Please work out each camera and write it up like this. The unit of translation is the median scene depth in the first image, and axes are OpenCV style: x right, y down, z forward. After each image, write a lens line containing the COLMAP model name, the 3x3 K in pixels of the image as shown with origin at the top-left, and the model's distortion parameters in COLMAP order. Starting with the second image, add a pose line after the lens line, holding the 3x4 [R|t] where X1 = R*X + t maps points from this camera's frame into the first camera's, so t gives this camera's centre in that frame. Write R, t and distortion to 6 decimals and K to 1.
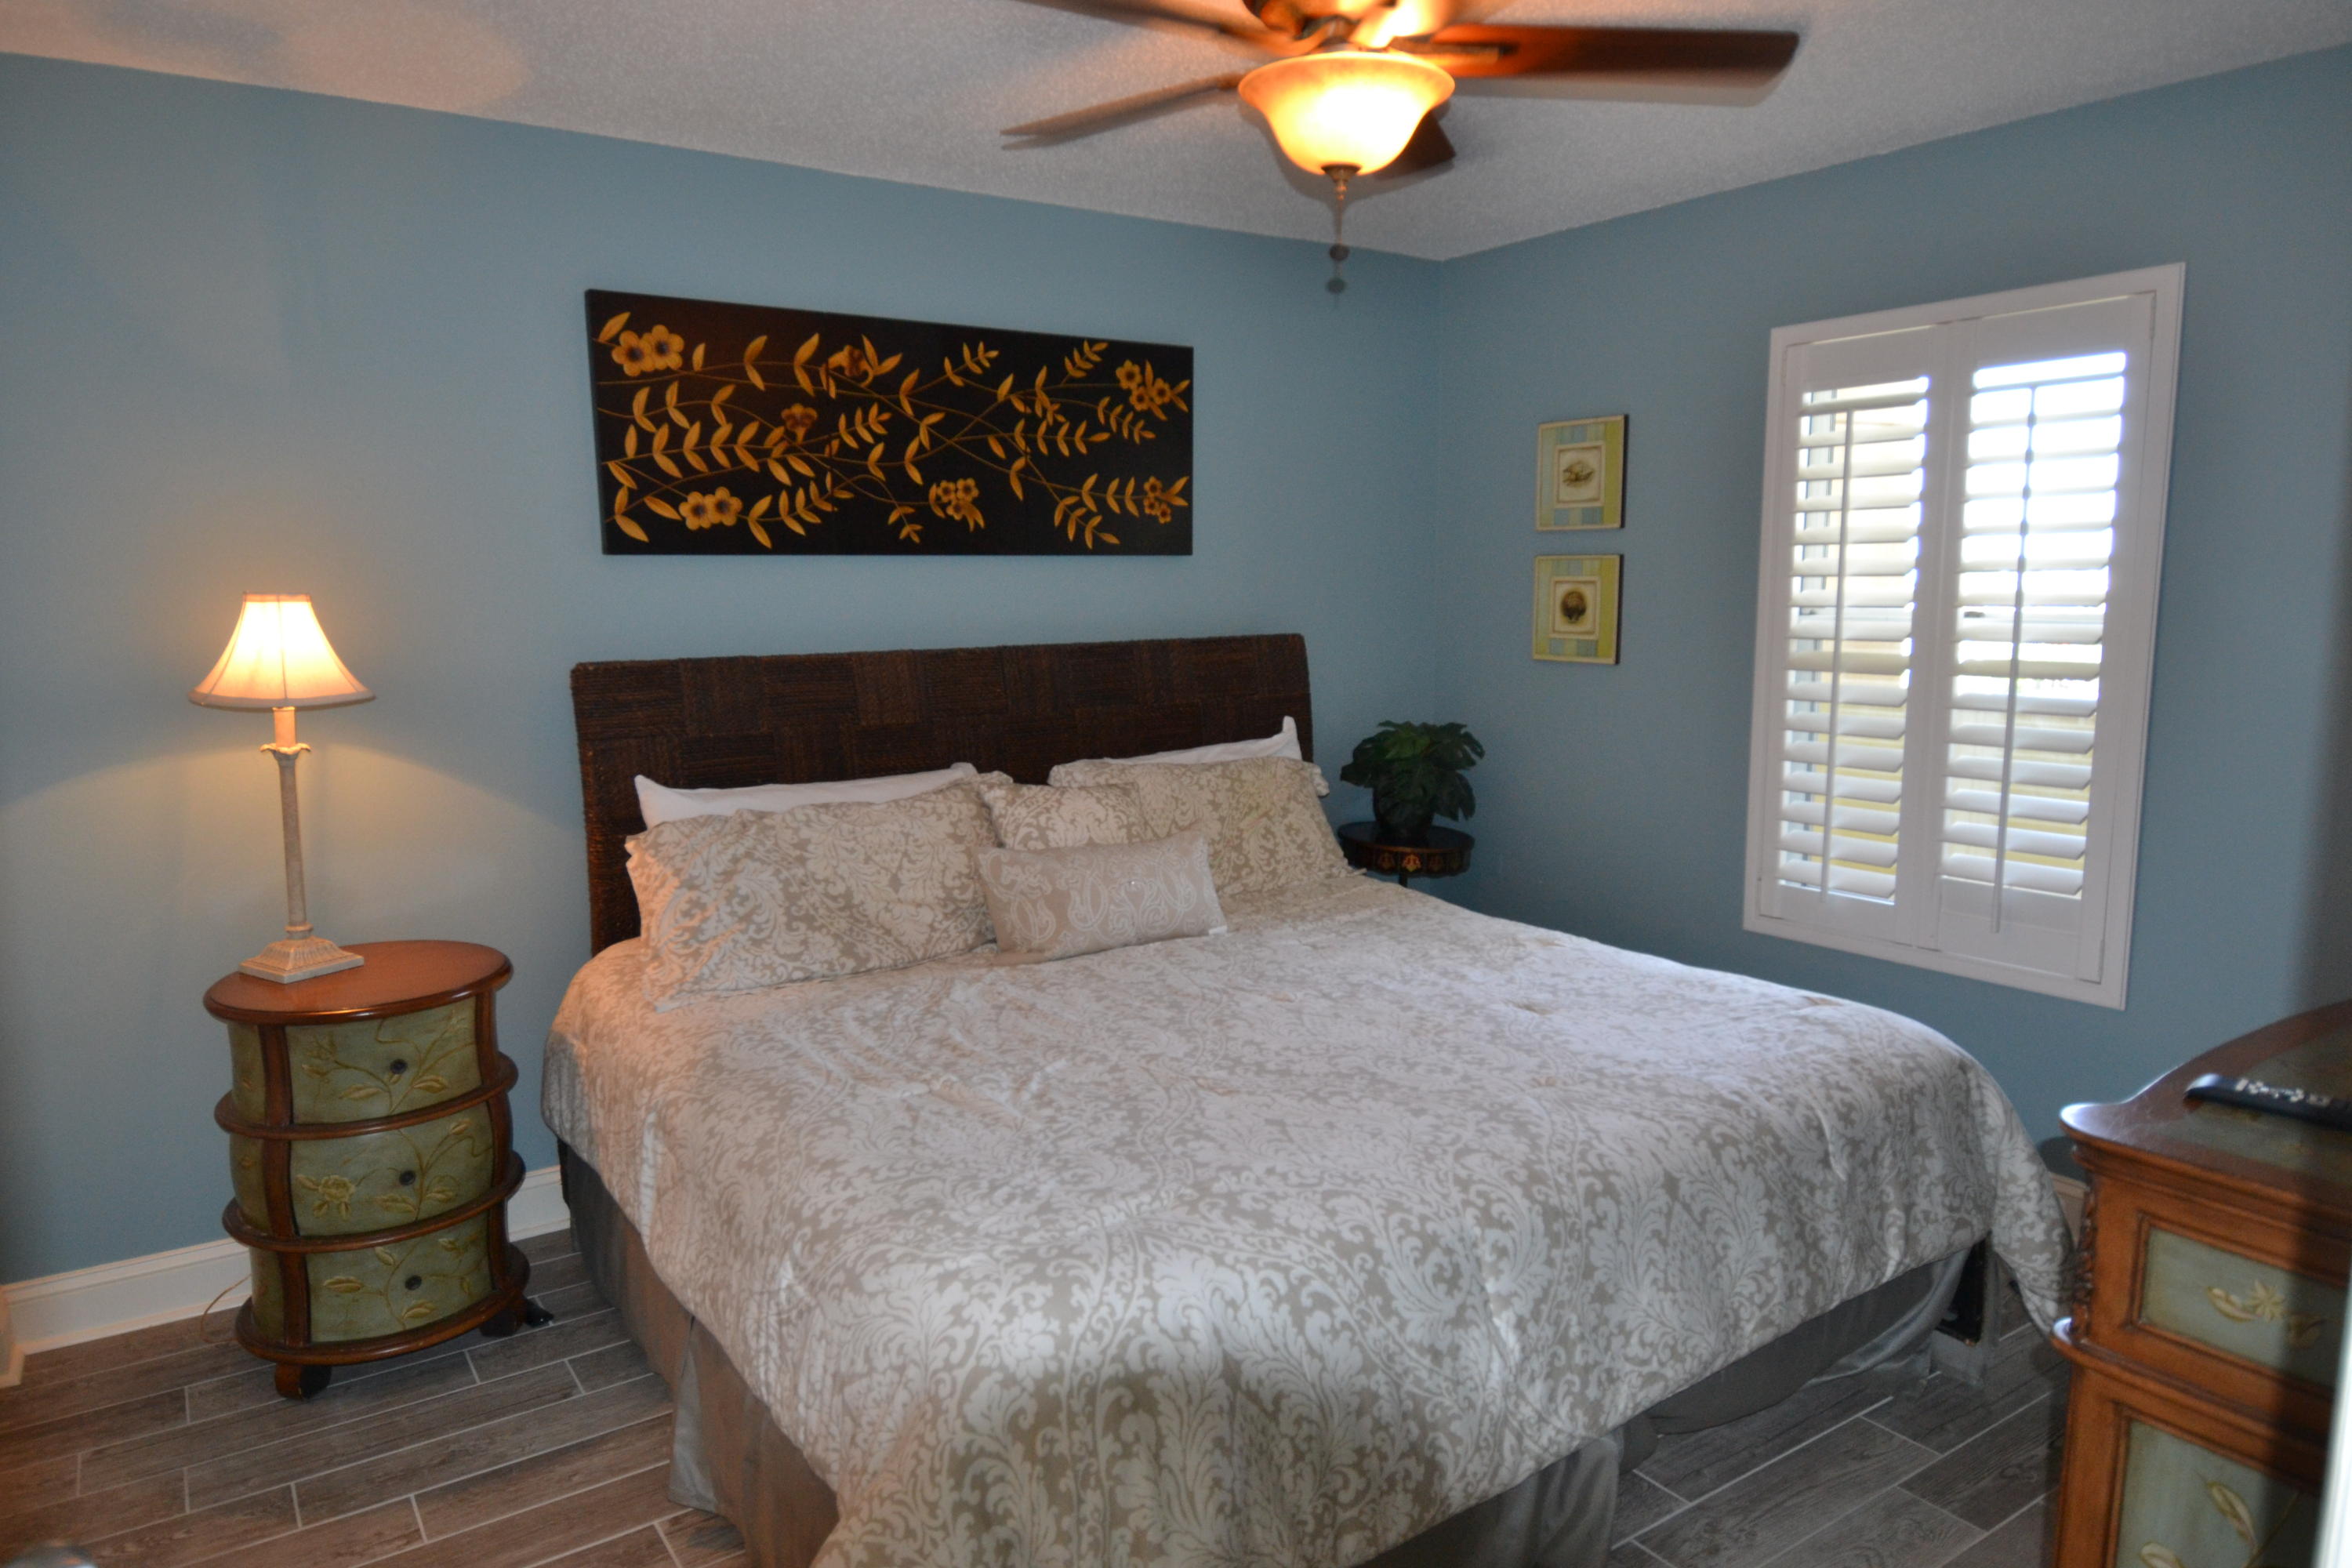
lens RADIAL K [[1481.7, 0, 1182.4], [0, 1481.7, 786.5], [0, 0, 1]] dist [0.035402, -0.041983]
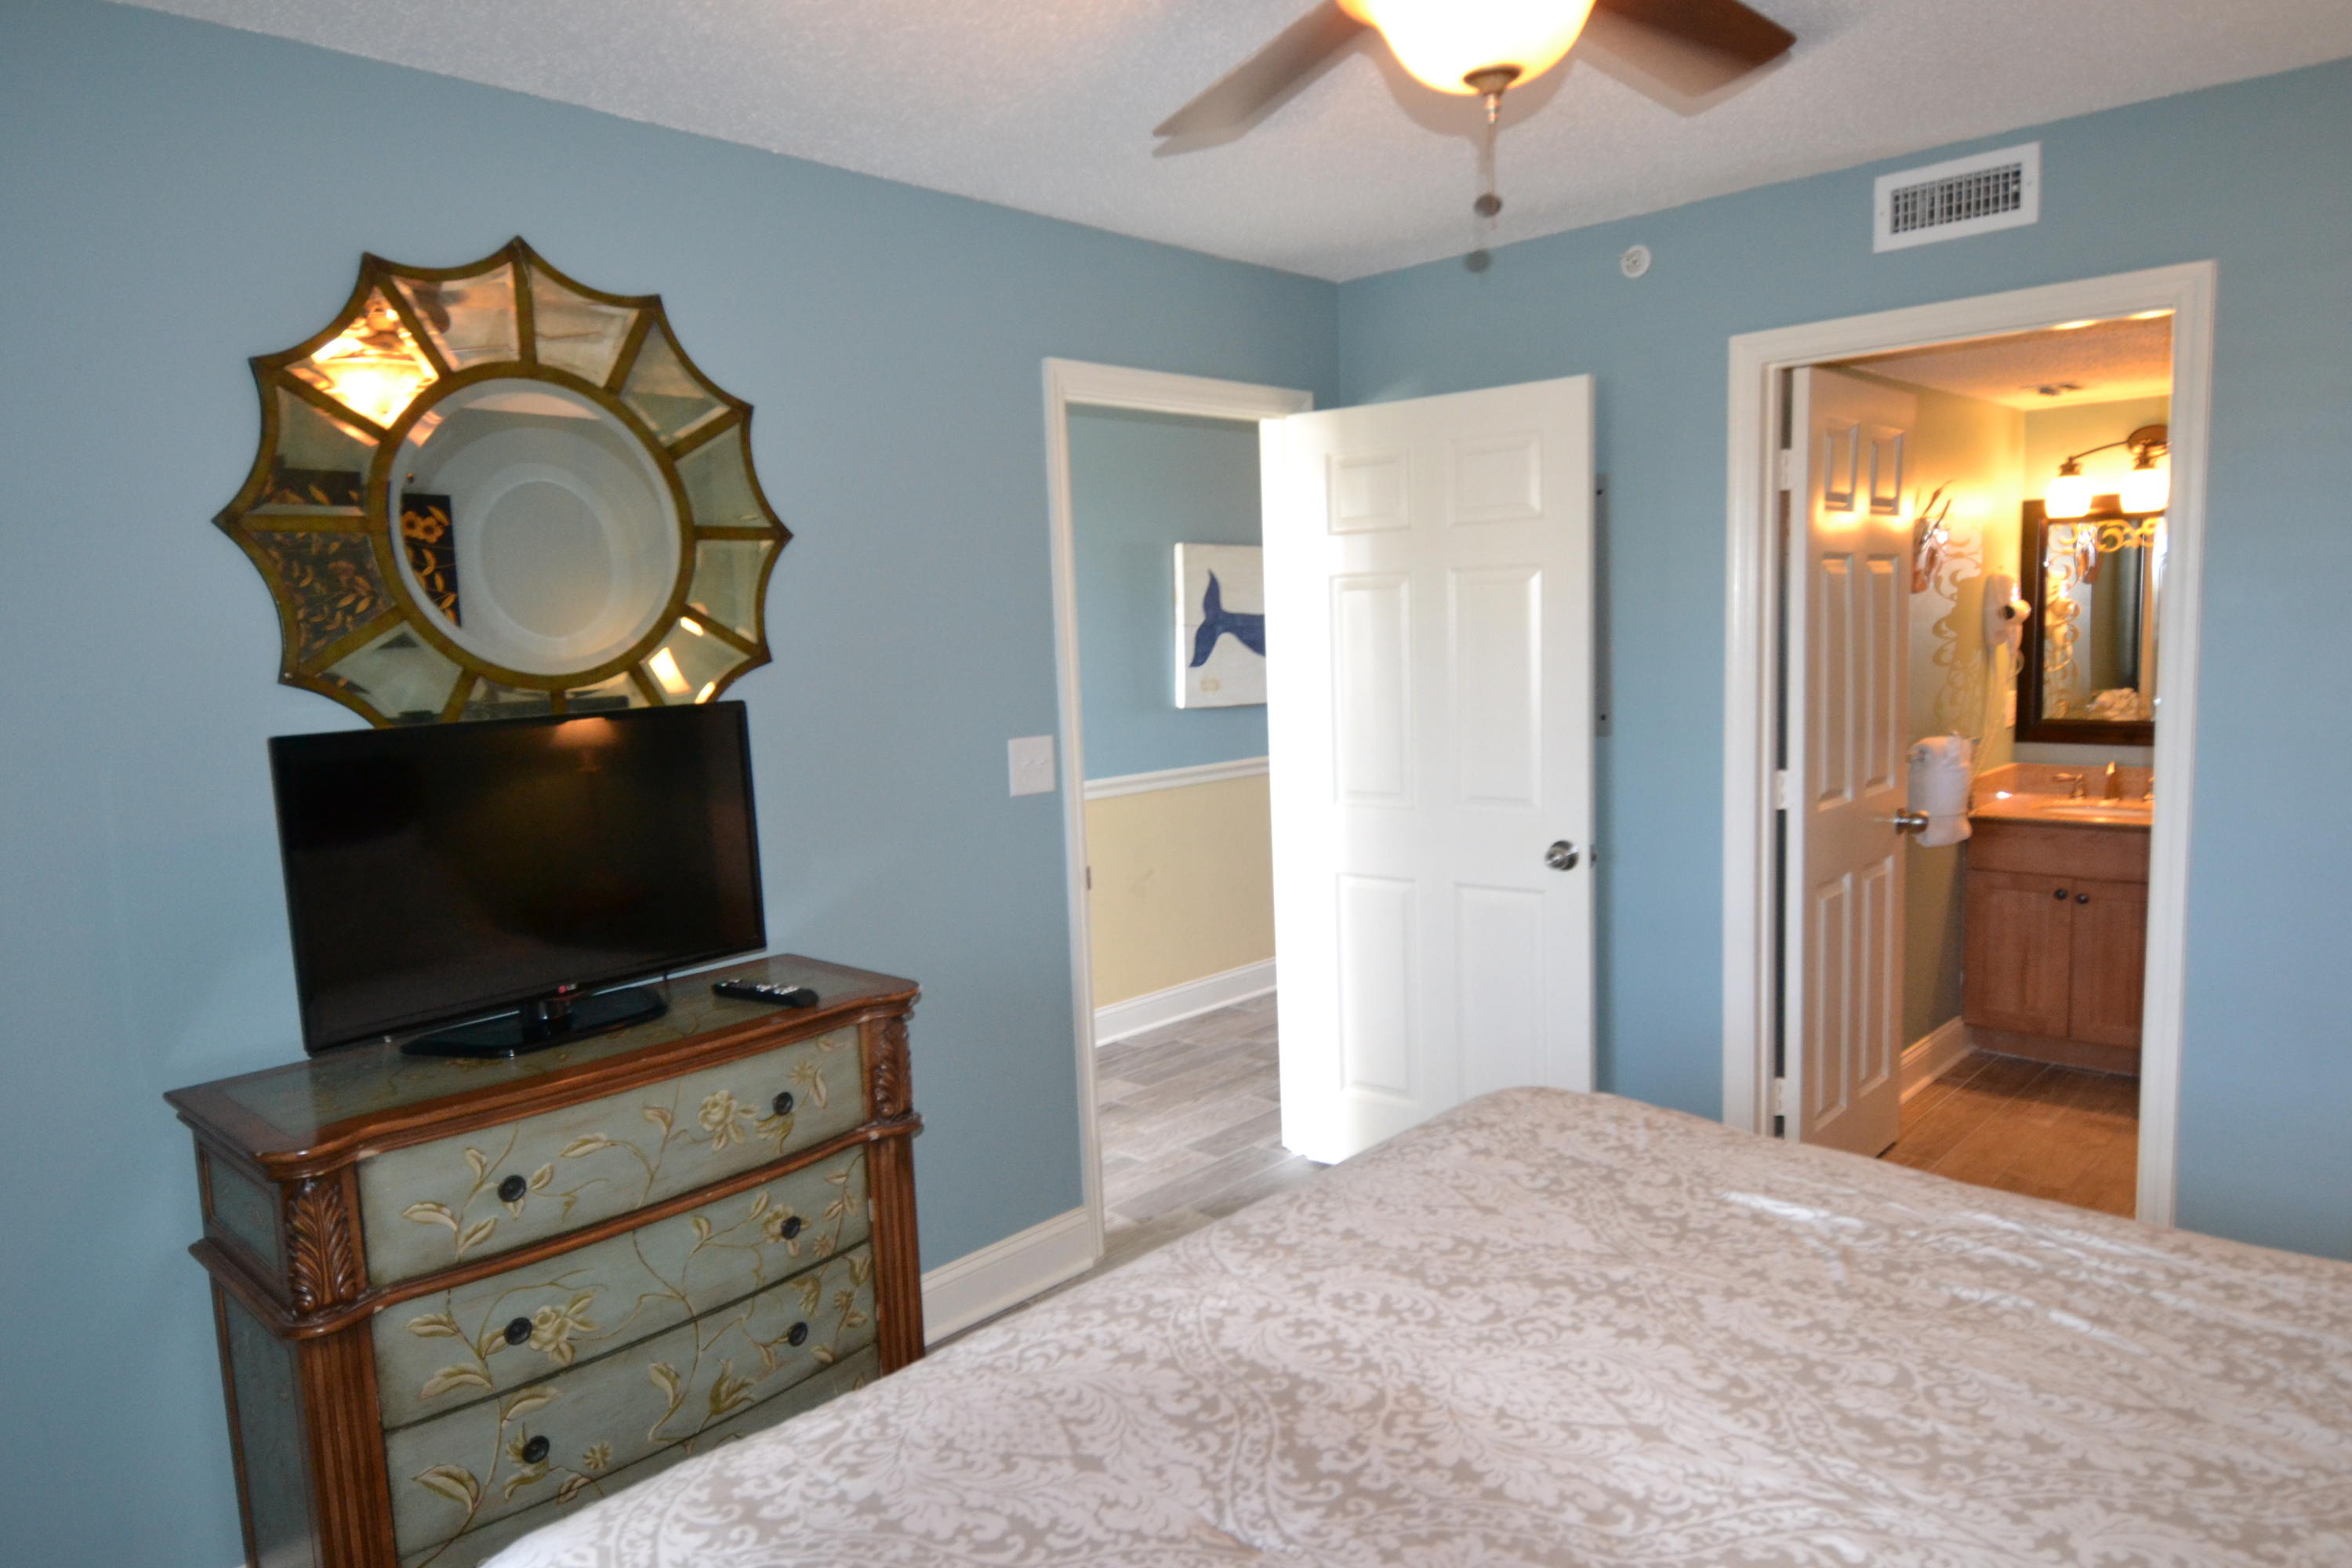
lens RADIAL K [[1481.7, 0, 1173.3], [0, 1481.7, 790.4], [0, 0, 1]] dist [0.035402, -0.041983]
pose [[-0.978615, 0.061197, -0.196386, 0.271051], [0.009978, 0.967718, 0.251838, -0.175148], [0.205458, 0.244493, -0.947634, 1.126695]]
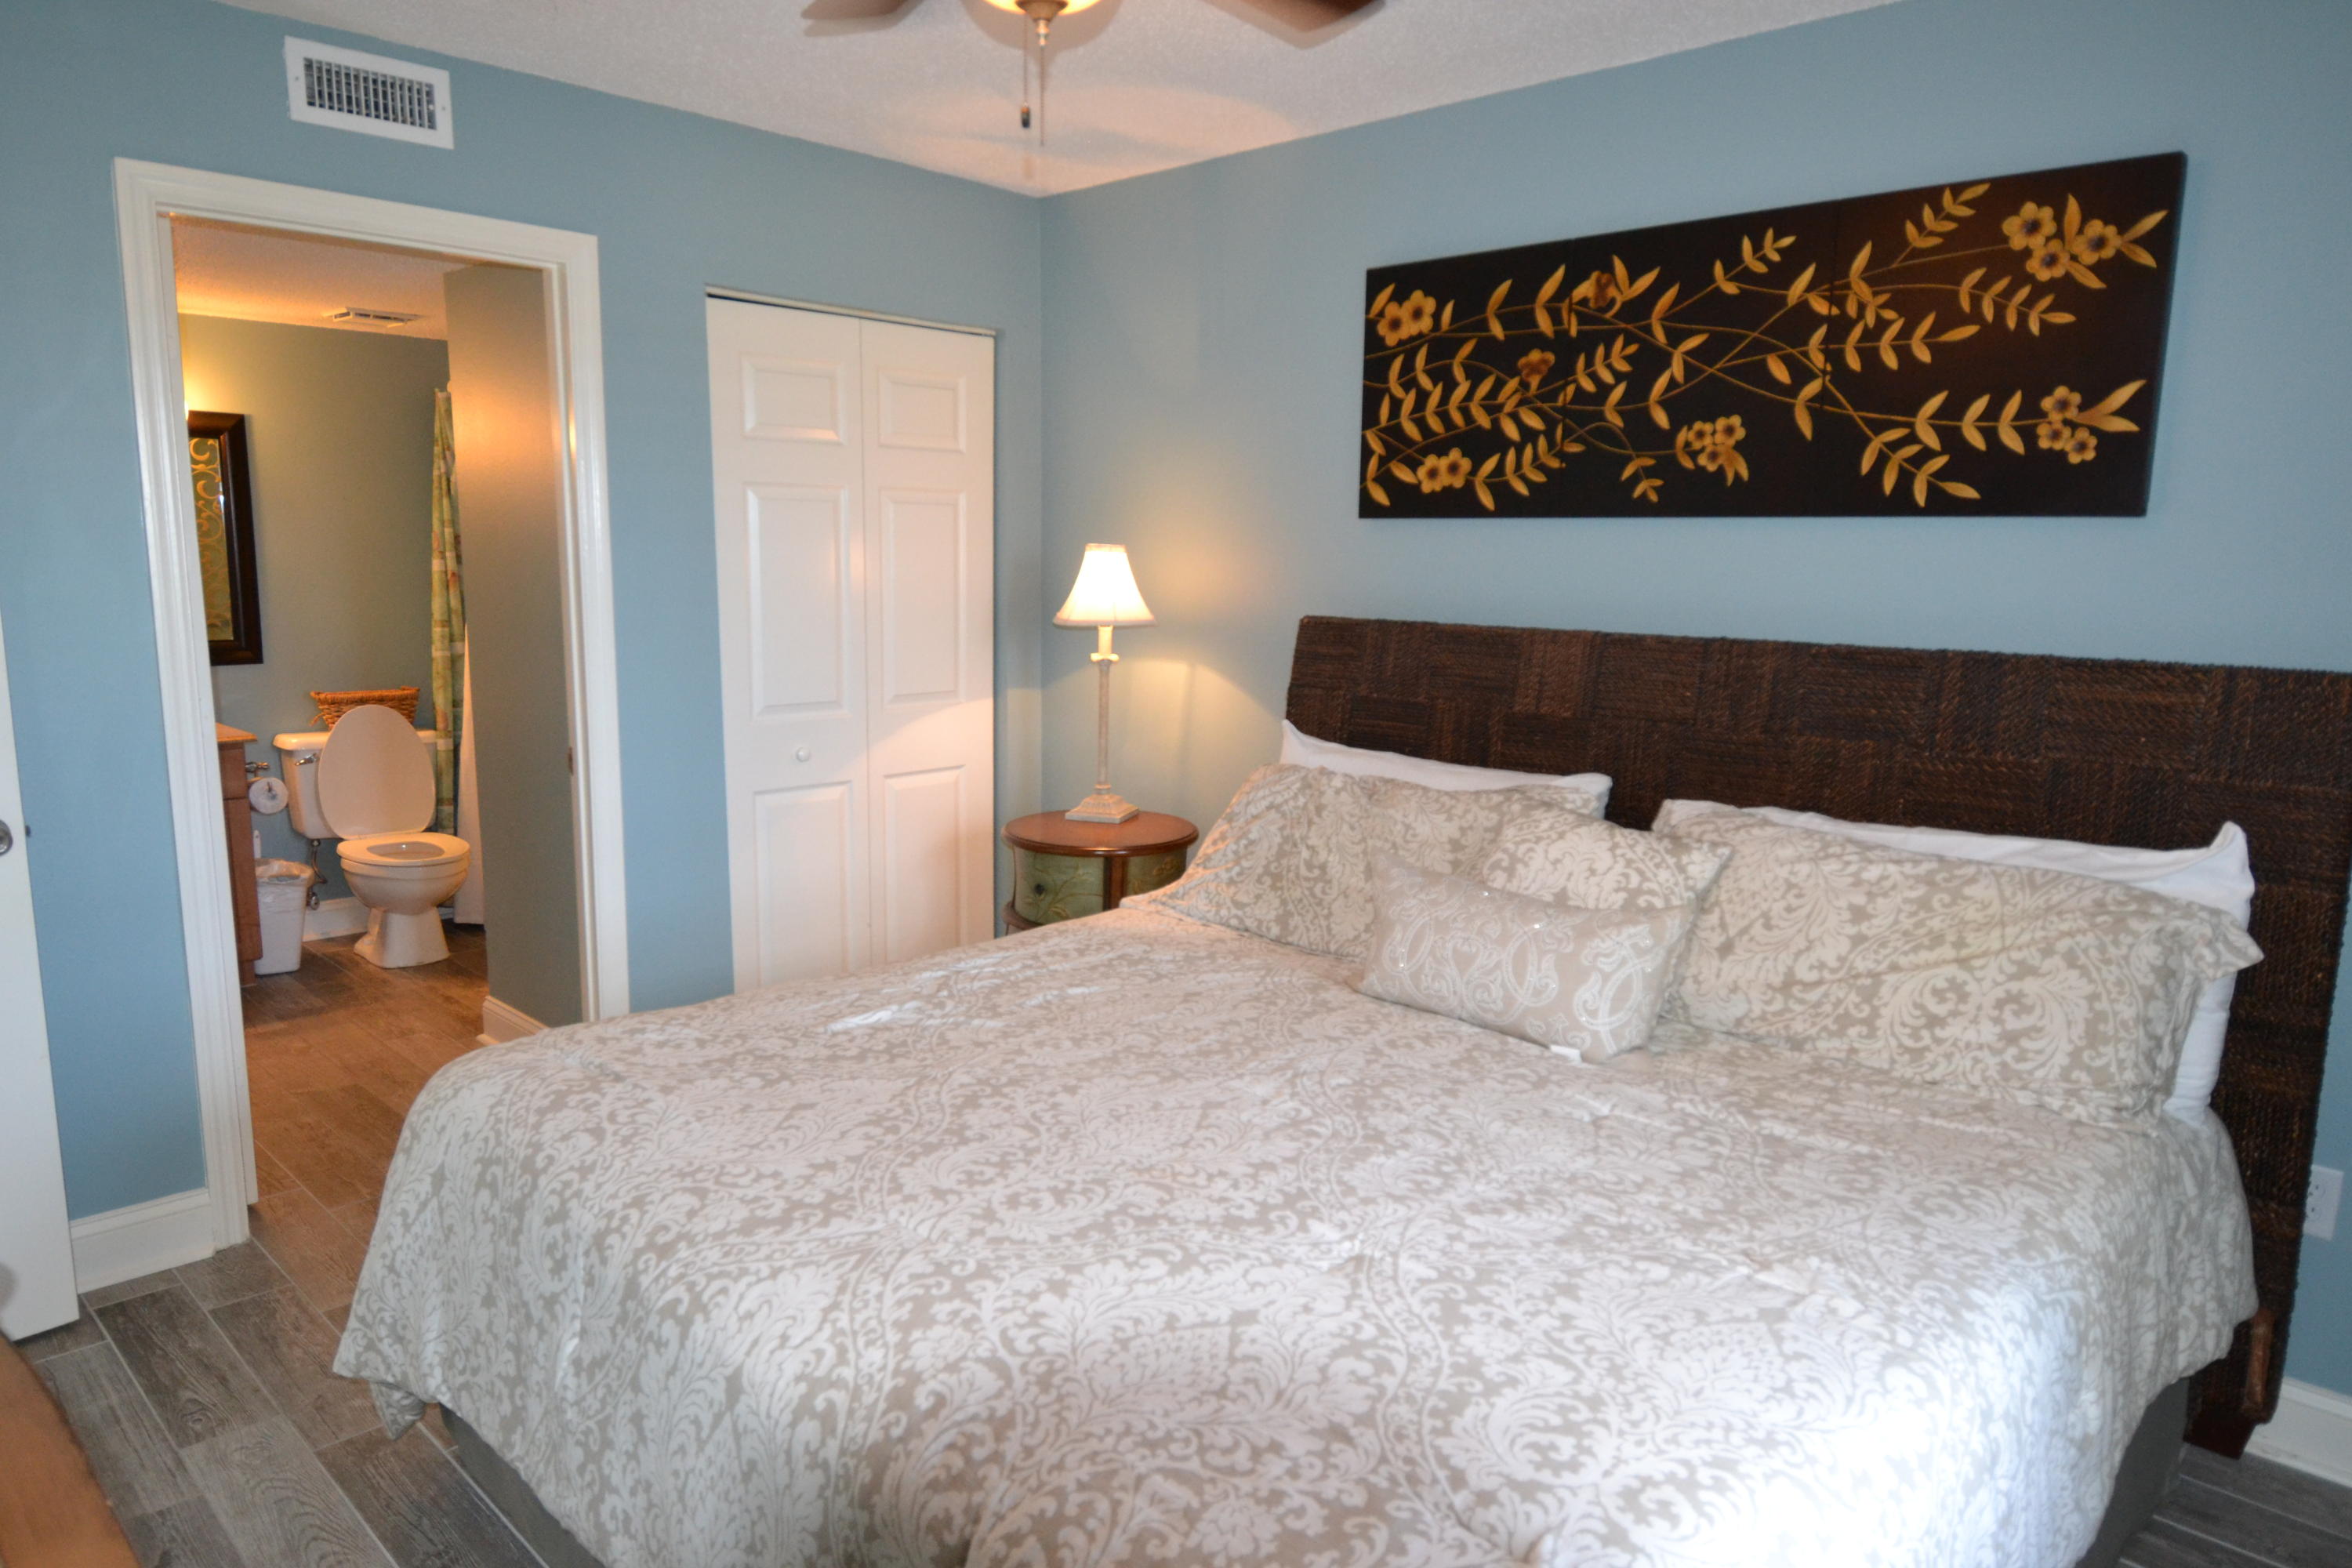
lens RADIAL K [[1481.7, 0, 1163.0], [0, 1481.7, 791.9], [0, 0, 1]] dist [0.035402, -0.041983]
pose [[0.190613, 0.171365, -0.966592, 0.616633], [-0.157779, 0.977192, 0.142130, -0.087523], [0.968903, 0.125416, 0.213303, 0.621475]]
